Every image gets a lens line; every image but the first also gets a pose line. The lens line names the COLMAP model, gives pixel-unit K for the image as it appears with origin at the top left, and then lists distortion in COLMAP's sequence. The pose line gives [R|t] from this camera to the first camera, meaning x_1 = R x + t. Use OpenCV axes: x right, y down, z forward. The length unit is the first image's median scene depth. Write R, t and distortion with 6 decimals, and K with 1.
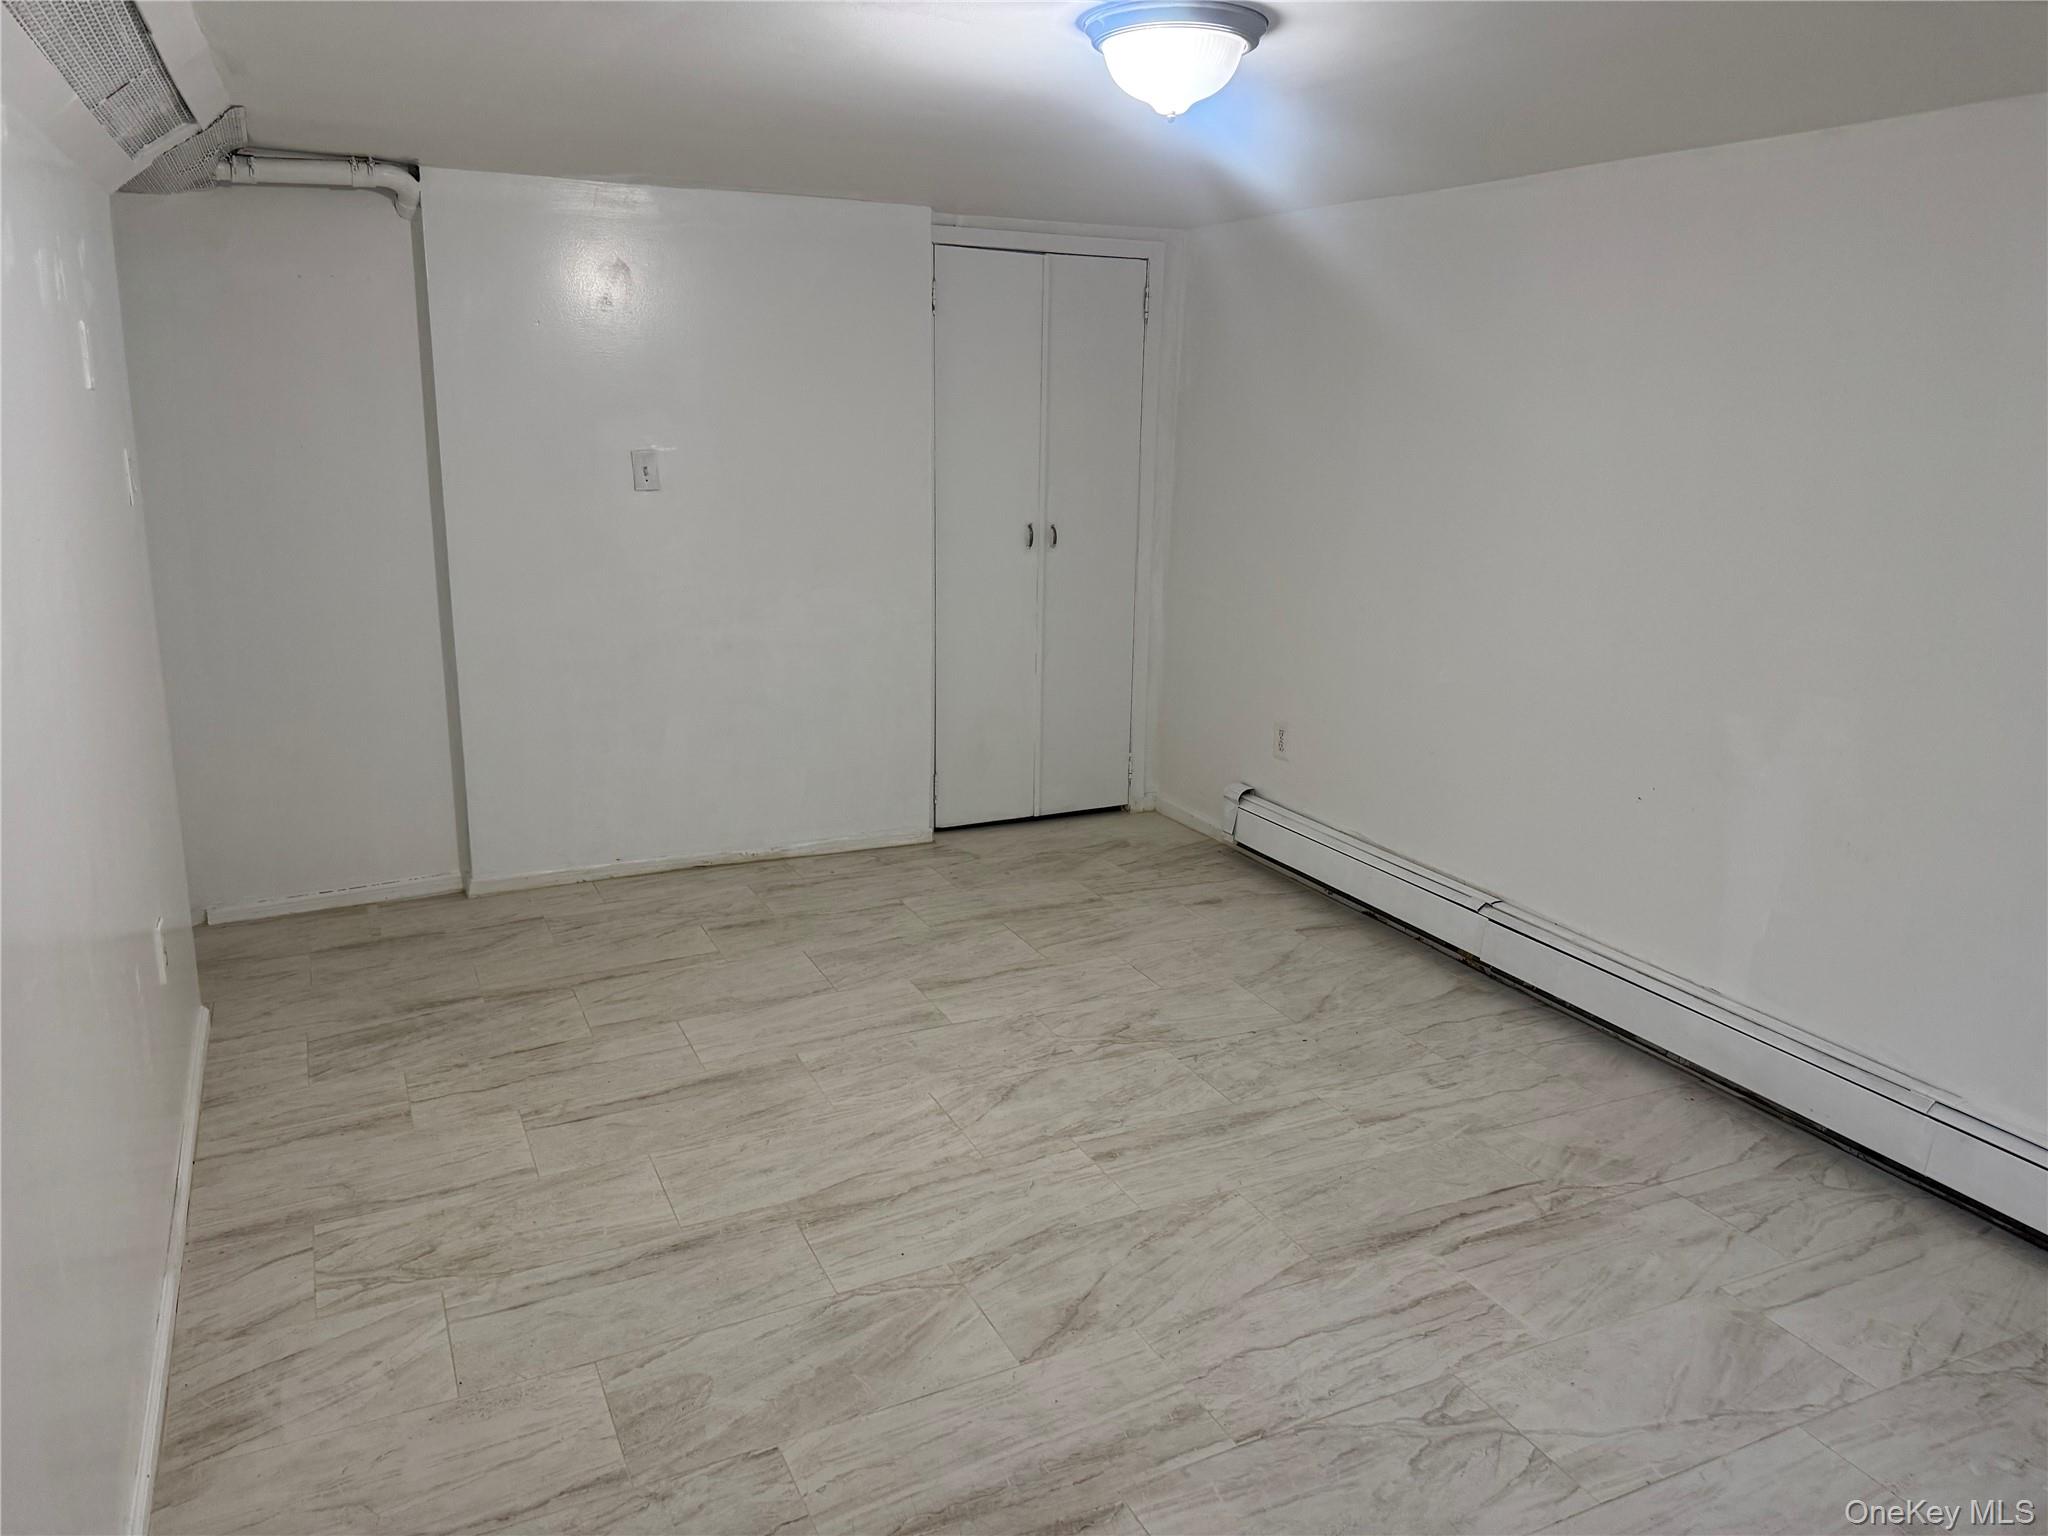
lens RADIAL K [[1435.1, 0, 1028.4], [0, 1435.1, 716.0], [0, 0, 1]] dist [0.147737, -0.227866]
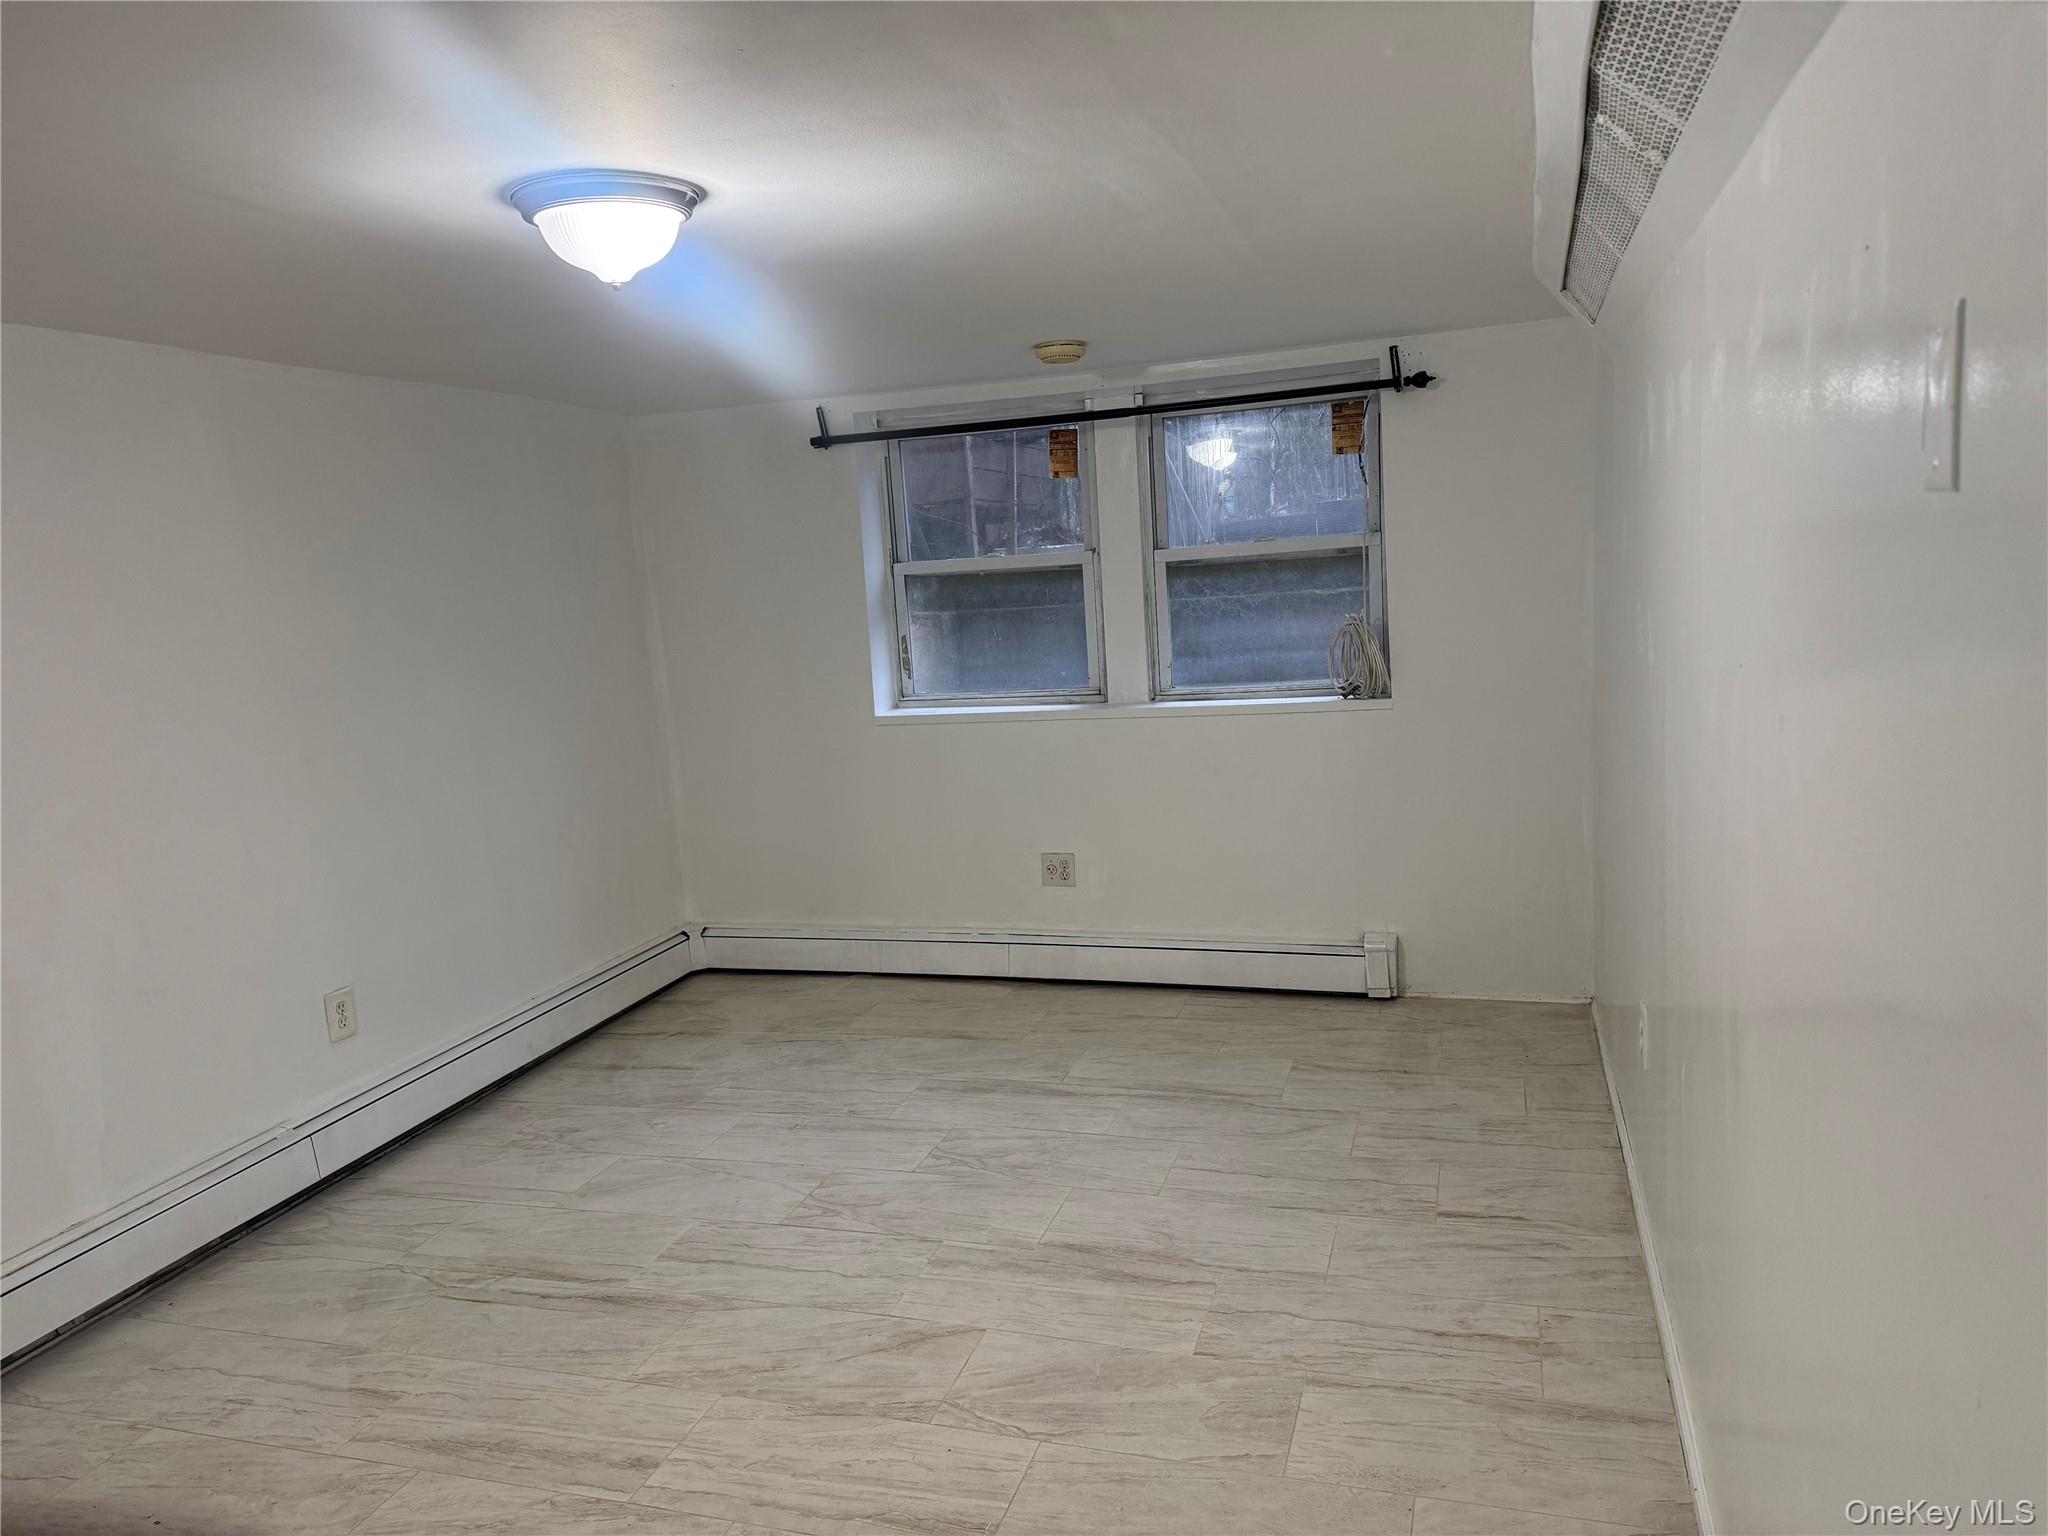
lens RADIAL K [[1435.1, 0, 1028.4], [0, 1435.1, 716.0], [0, 0, 1]] dist [0.147737, -0.227866]
pose [[-0.716482, -0.056711, 0.695297, -0.732591], [0.200851, 0.937716, 0.283455, -0.318897], [-0.668066, 0.342742, -0.660466, 1.398511]]
